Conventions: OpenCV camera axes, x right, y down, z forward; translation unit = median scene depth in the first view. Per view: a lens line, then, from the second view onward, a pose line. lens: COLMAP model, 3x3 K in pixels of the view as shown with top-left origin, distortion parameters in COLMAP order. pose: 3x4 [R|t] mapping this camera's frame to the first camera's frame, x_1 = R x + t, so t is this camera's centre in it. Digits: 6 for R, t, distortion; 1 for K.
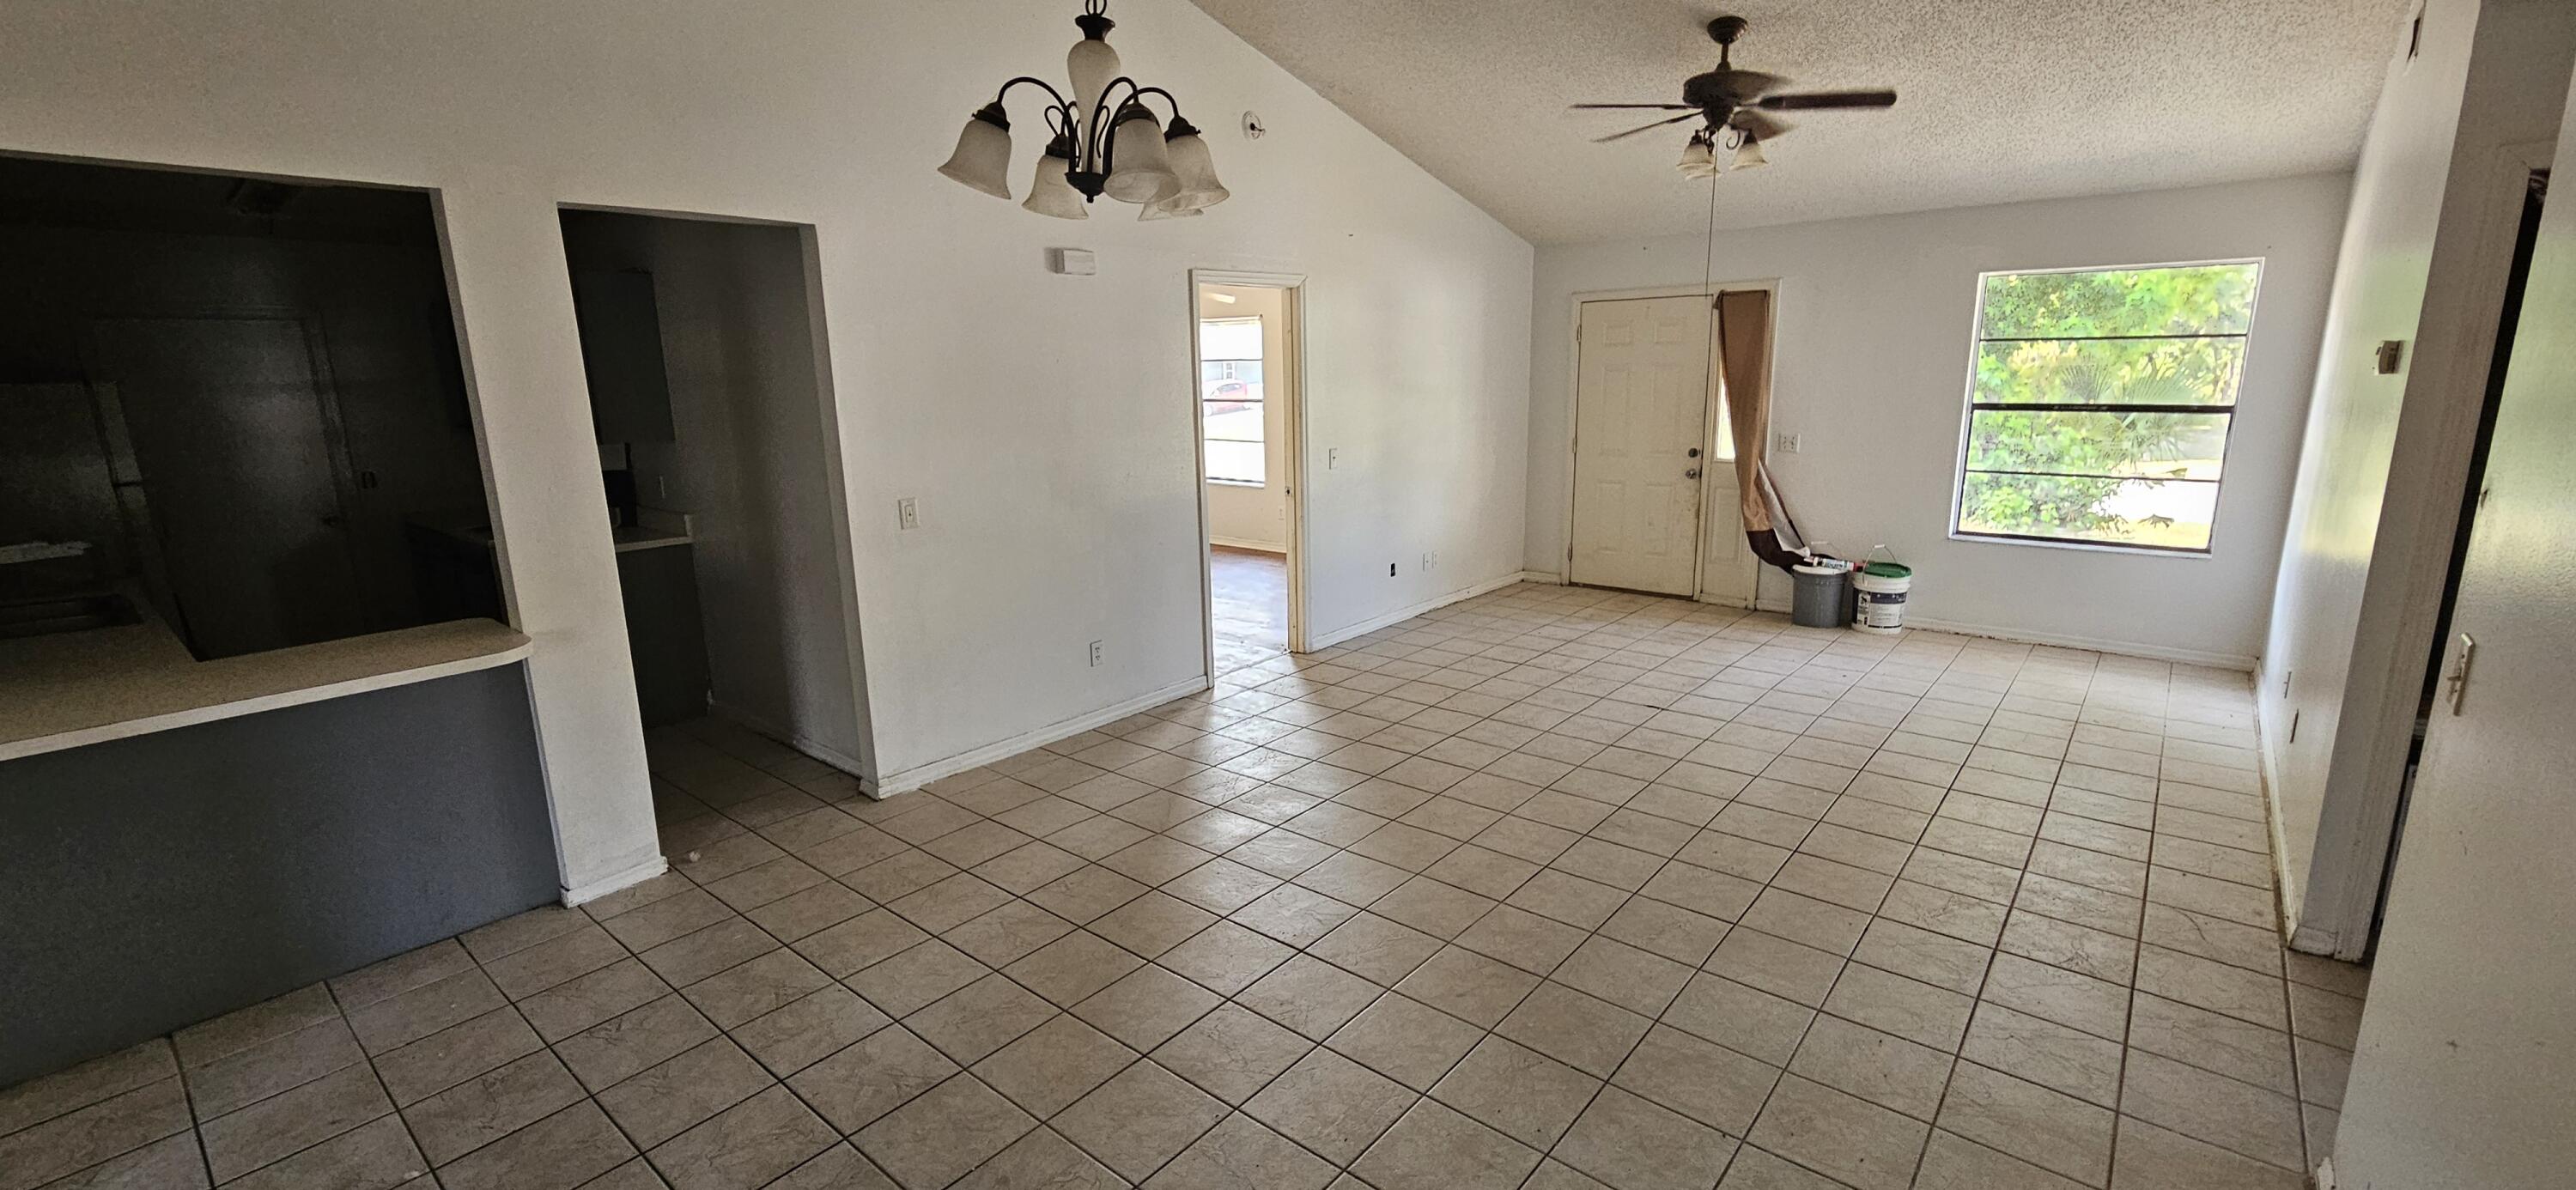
lens RADIAL K [[1060.0, 0, 1280.0], [0, 1060.0, 595.6], [0, 0, 1]] dist [-0.002183, -0.000449]
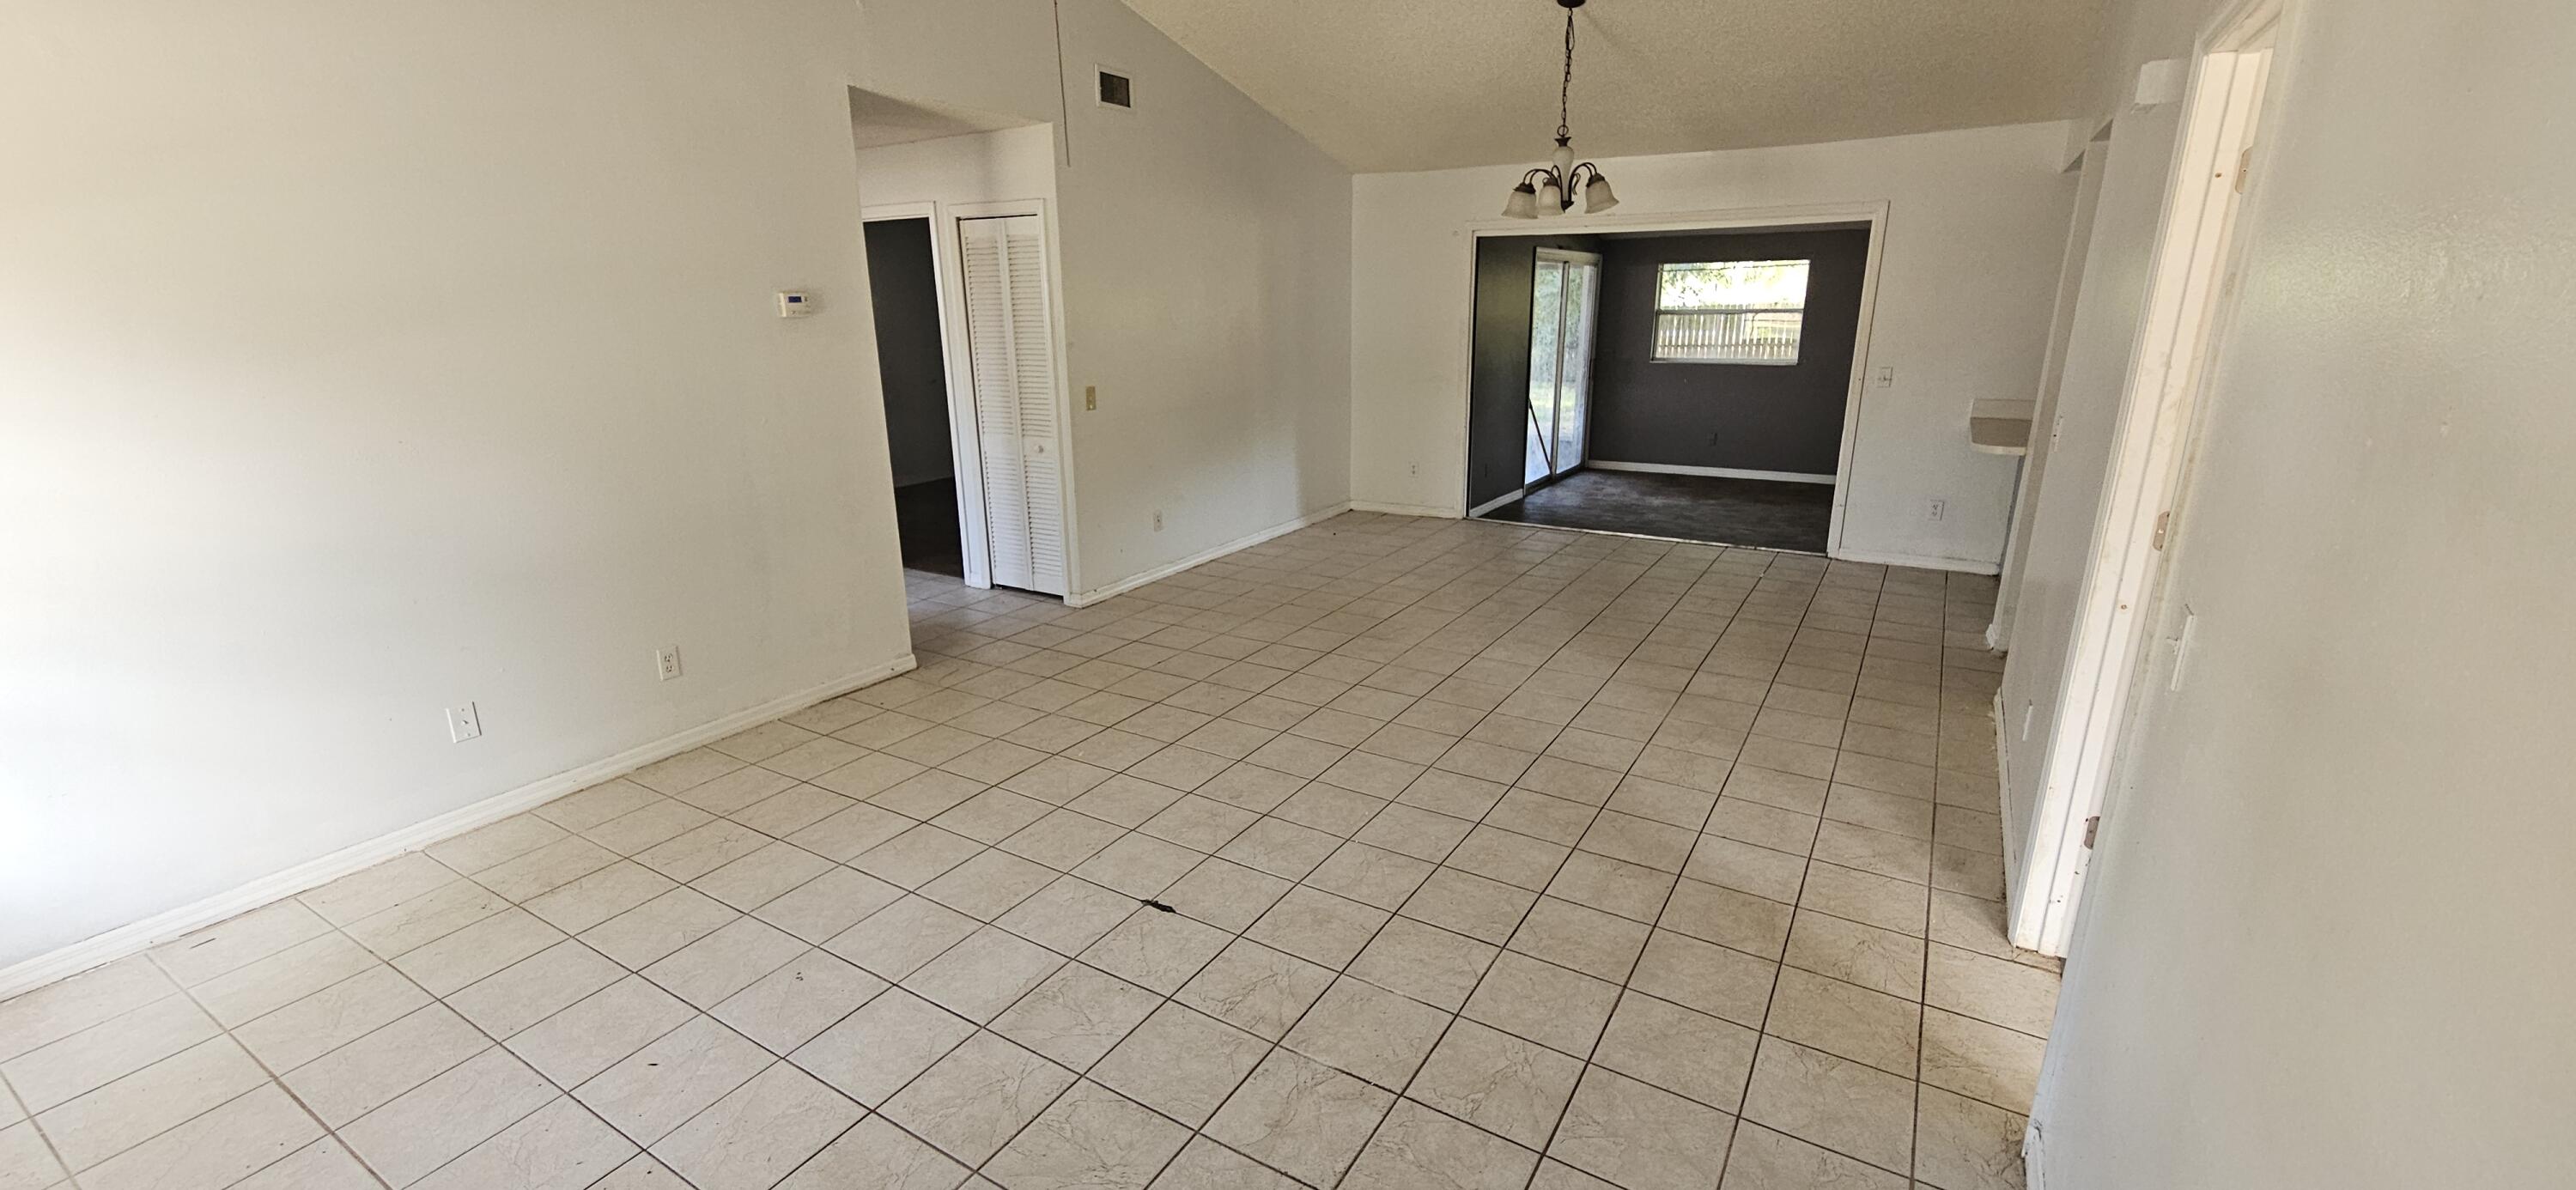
lens RADIAL K [[1060.0, 0, 1284.6], [0, 1060.0, 601.5], [0, 0, 1]] dist [-0.002183, -0.000449]
pose [[-0.986836, 0.076362, -0.142561, 0.391886], [-0.000567, 0.879865, 0.475224, -0.344868], [0.161723, 0.469049, -0.868239, 1.571089]]
